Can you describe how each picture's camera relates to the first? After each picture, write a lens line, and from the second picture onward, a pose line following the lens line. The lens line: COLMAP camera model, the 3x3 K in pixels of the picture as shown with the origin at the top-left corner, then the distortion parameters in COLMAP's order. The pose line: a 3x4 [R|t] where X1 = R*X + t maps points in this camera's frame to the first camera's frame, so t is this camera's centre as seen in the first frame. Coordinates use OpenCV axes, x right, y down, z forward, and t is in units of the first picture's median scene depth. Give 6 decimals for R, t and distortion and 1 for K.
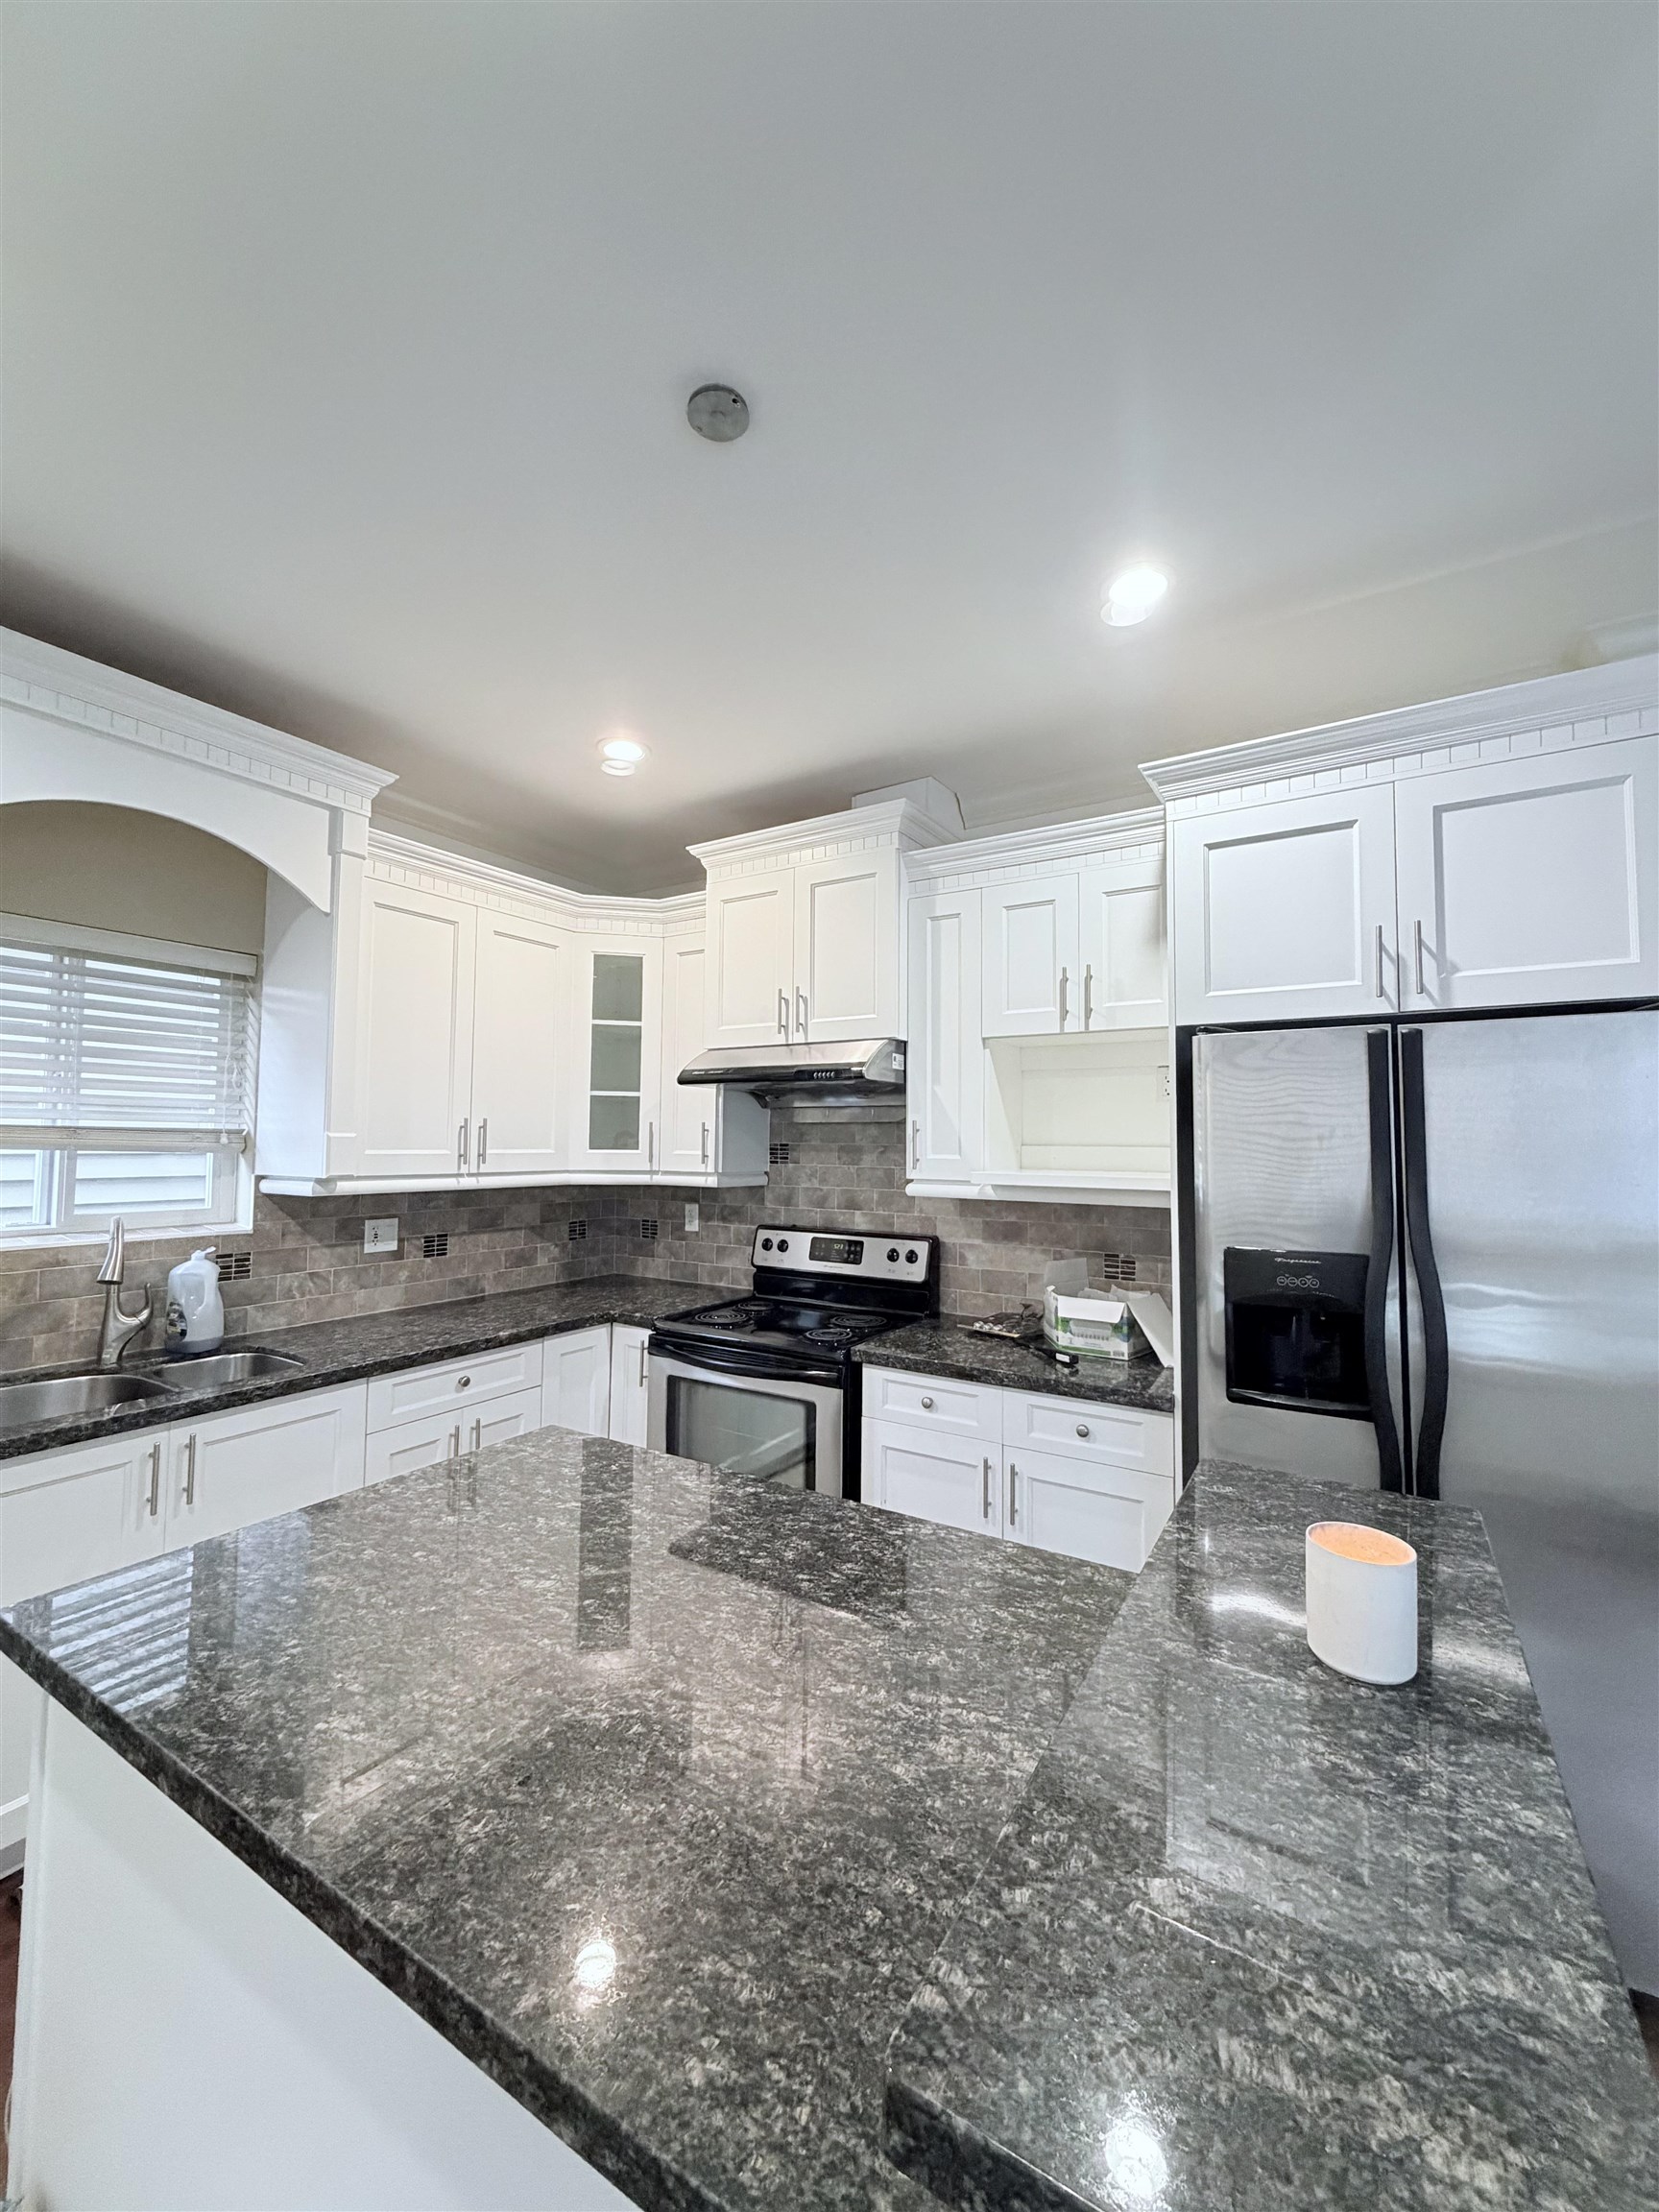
lens RADIAL K [[873.7, 0, 829.8], [0, 873.7, 1104.6], [0, 0, 1]] dist [-0.001798, 0.000289]
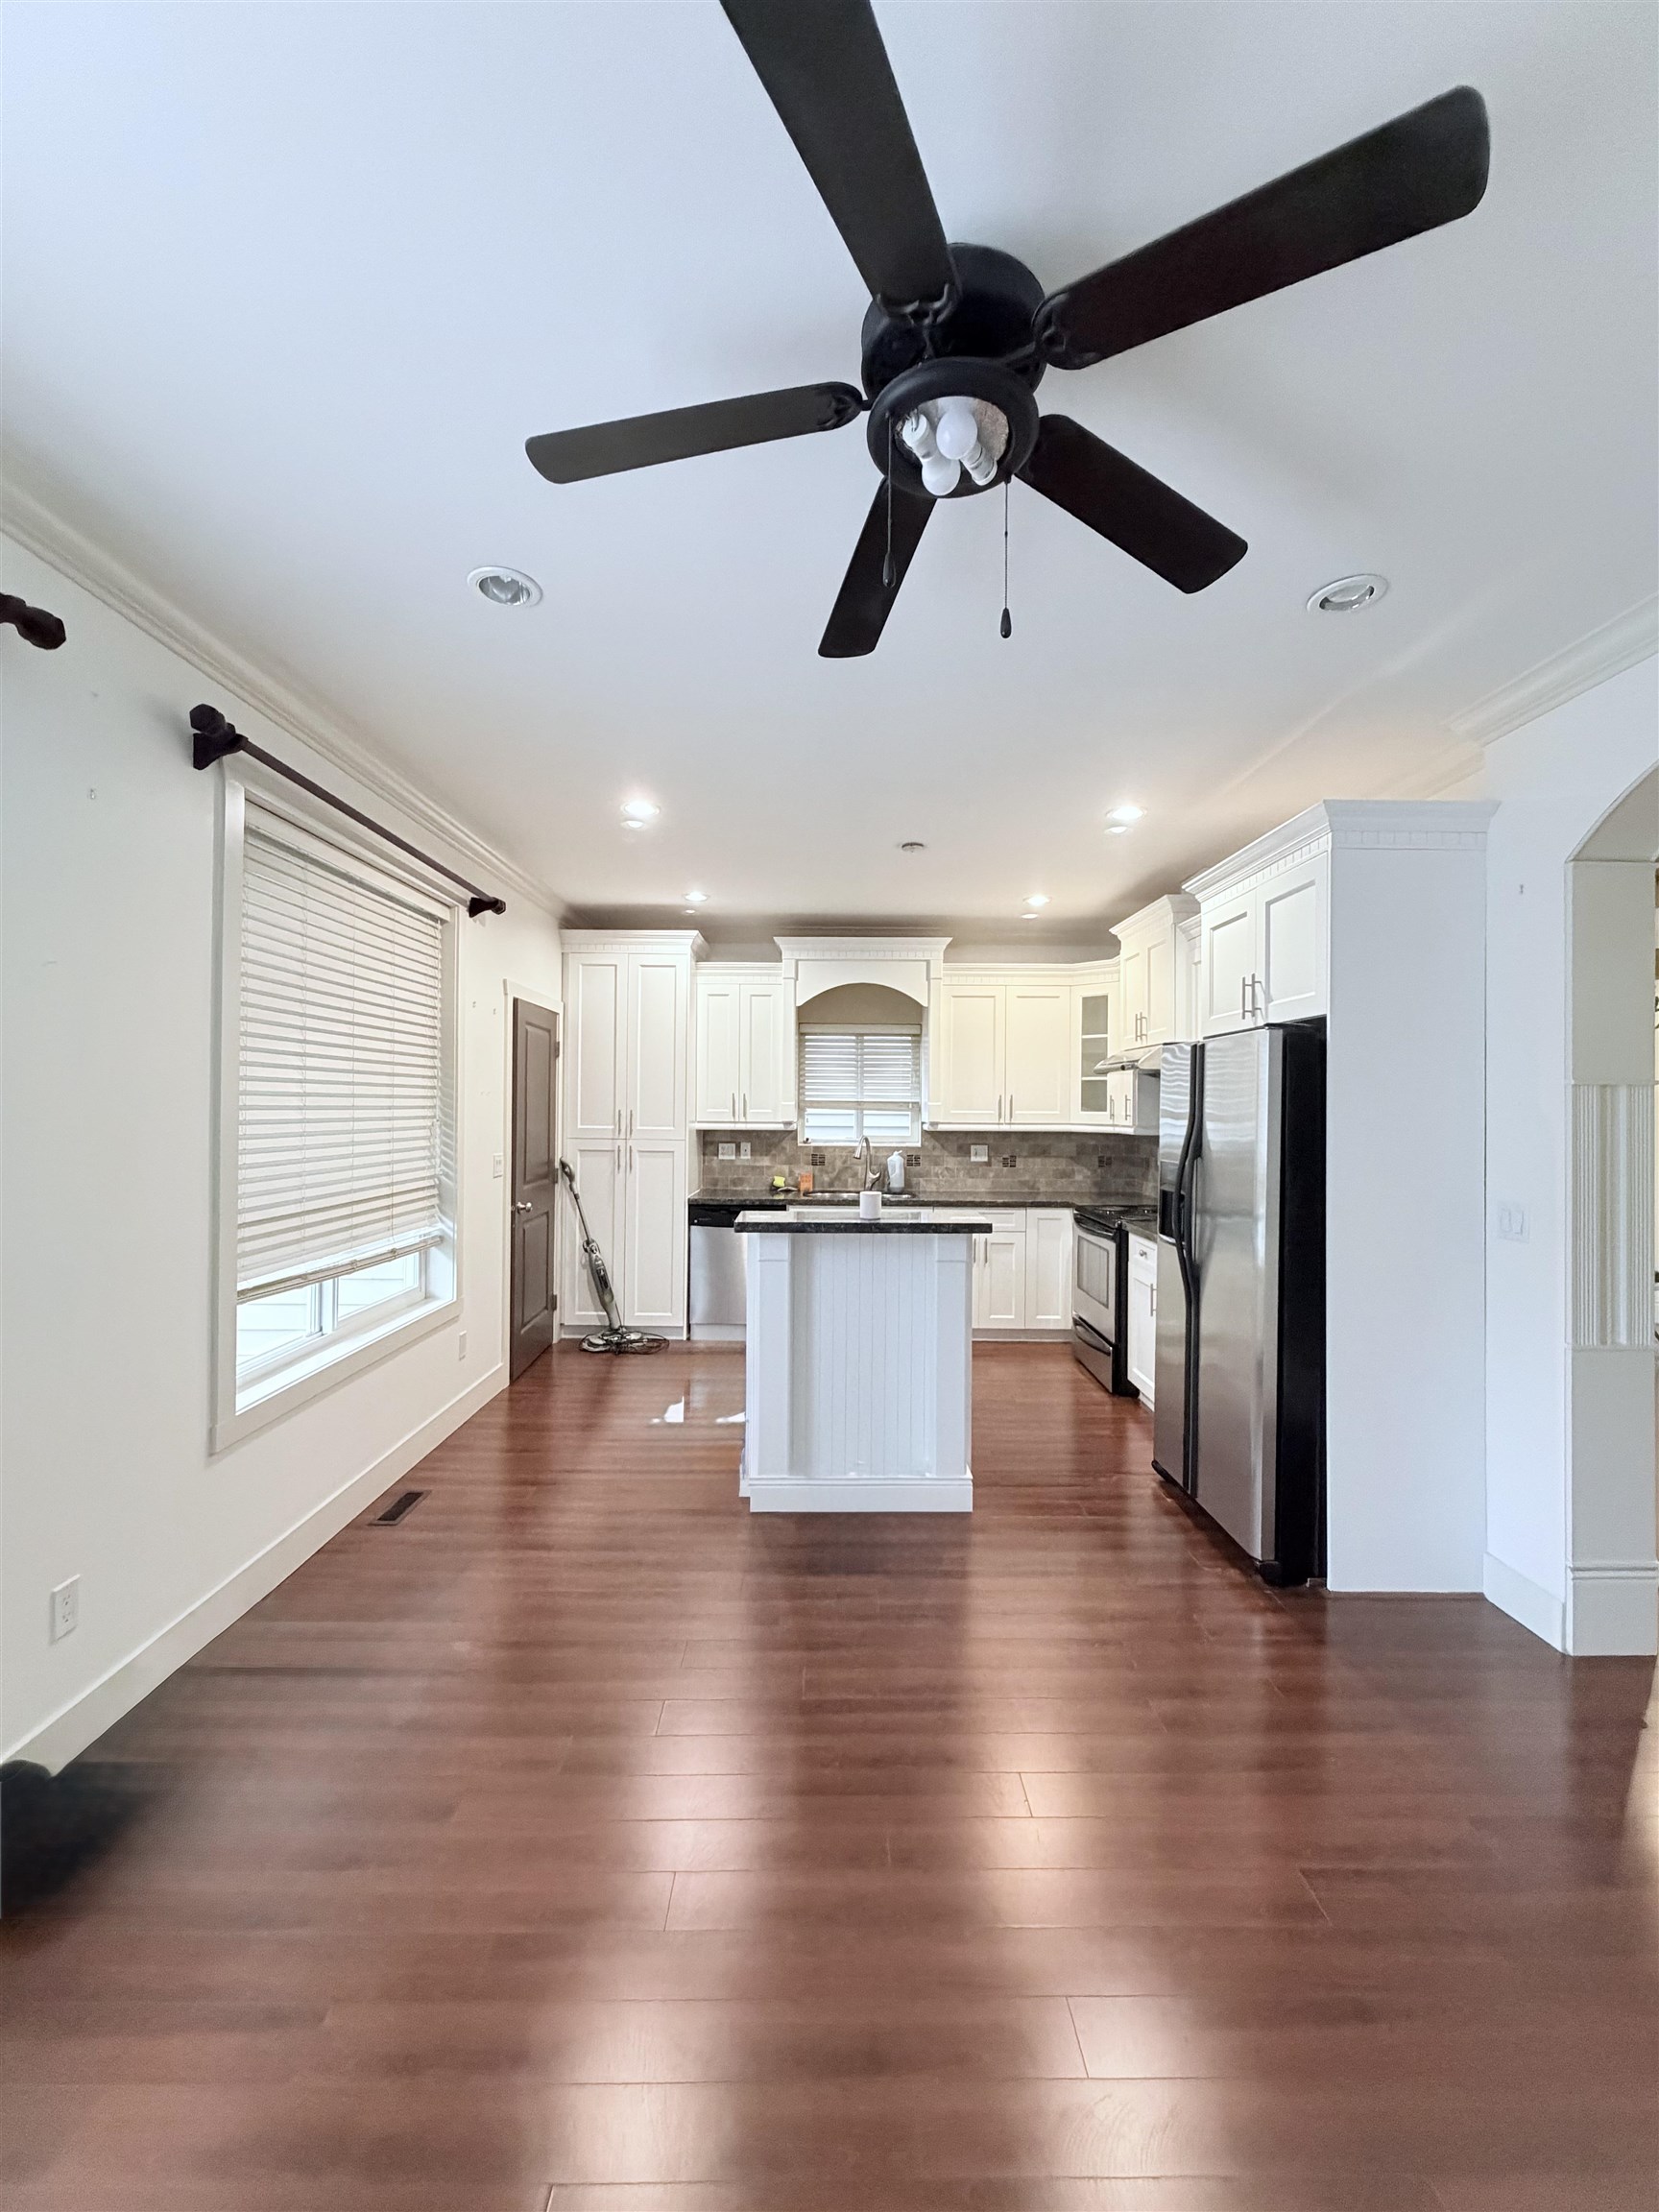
lens RADIAL K [[873.7, 0, 827.0], [0, 873.7, 1103.2], [0, 0, 1]] dist [-0.001798, 0.000289]
pose [[0.529098, -0.004975, -0.848546, 1.114924], [0.033542, 0.999324, 0.015055, -0.009335], [0.847897, -0.036427, 0.528907, -0.400413]]
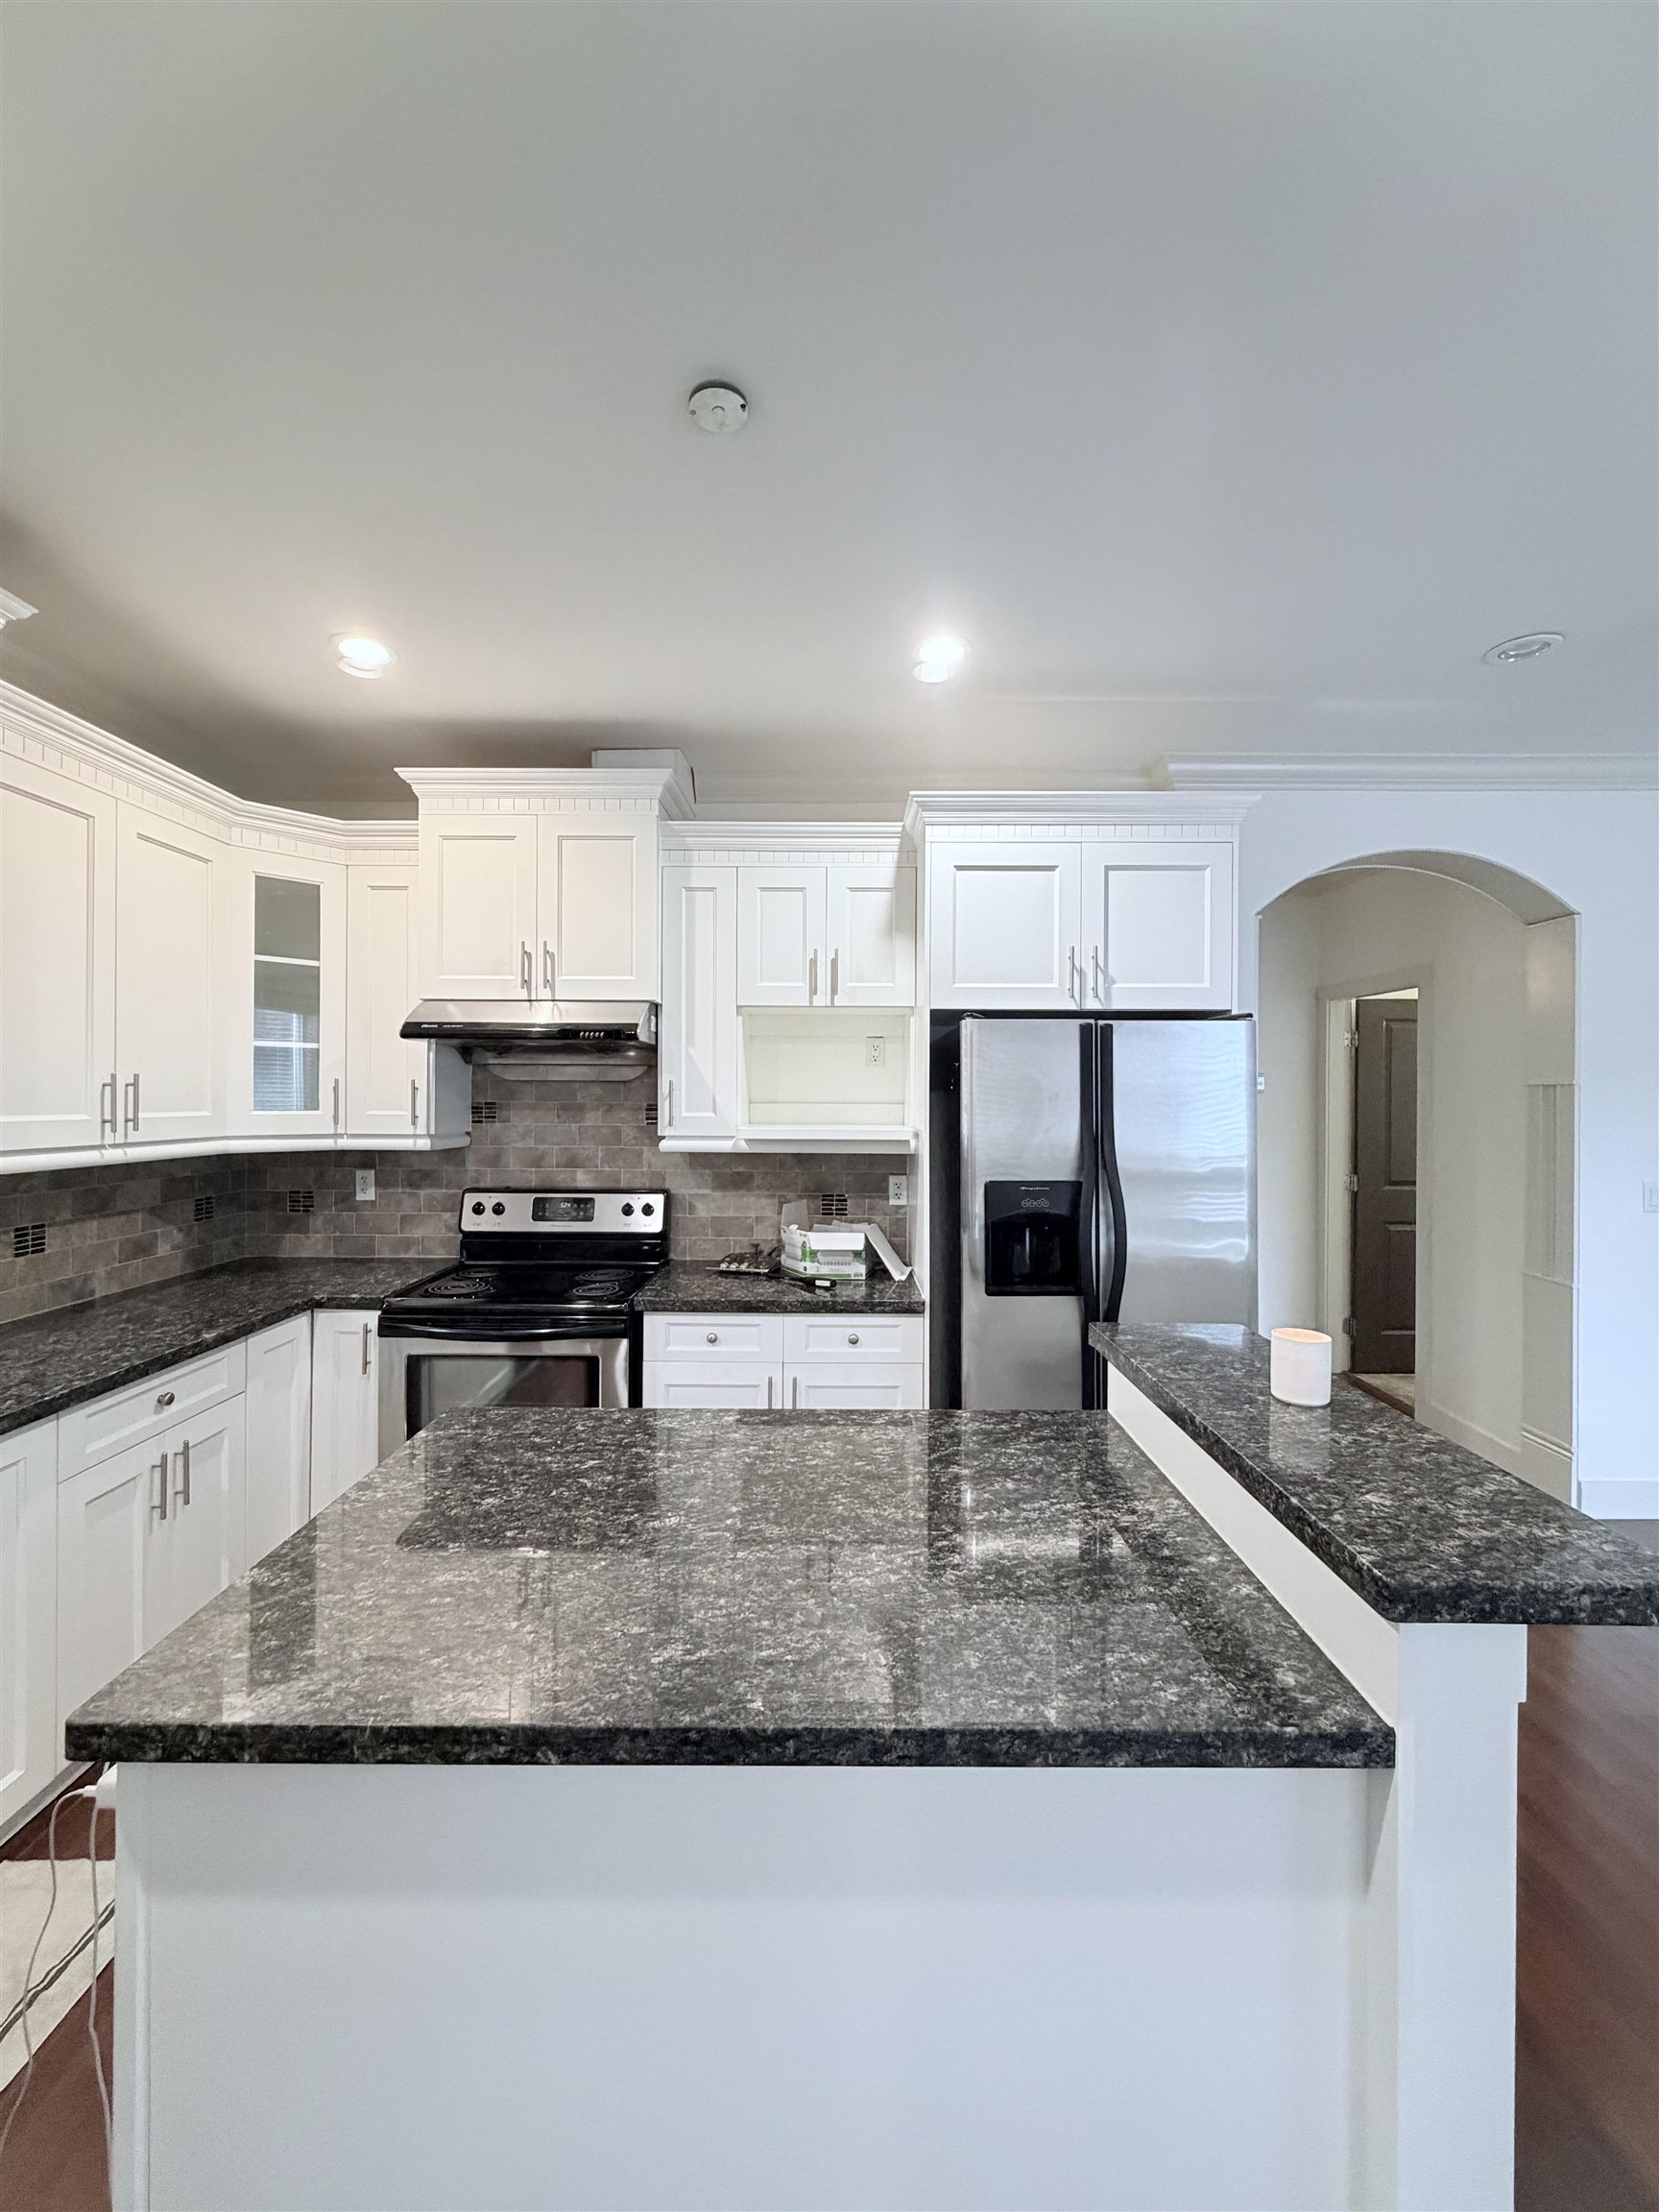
lens RADIAL K [[873.7, 0, 824.1], [0, 873.7, 1104.9], [0, 0, 1]] dist [-0.001798, 0.000289]
pose [[0.853182, -0.008645, 0.521542, -0.298592], [-0.020852, 0.998498, 0.050663, -0.009813], [-0.521197, -0.054100, 0.851720, 0.003534]]
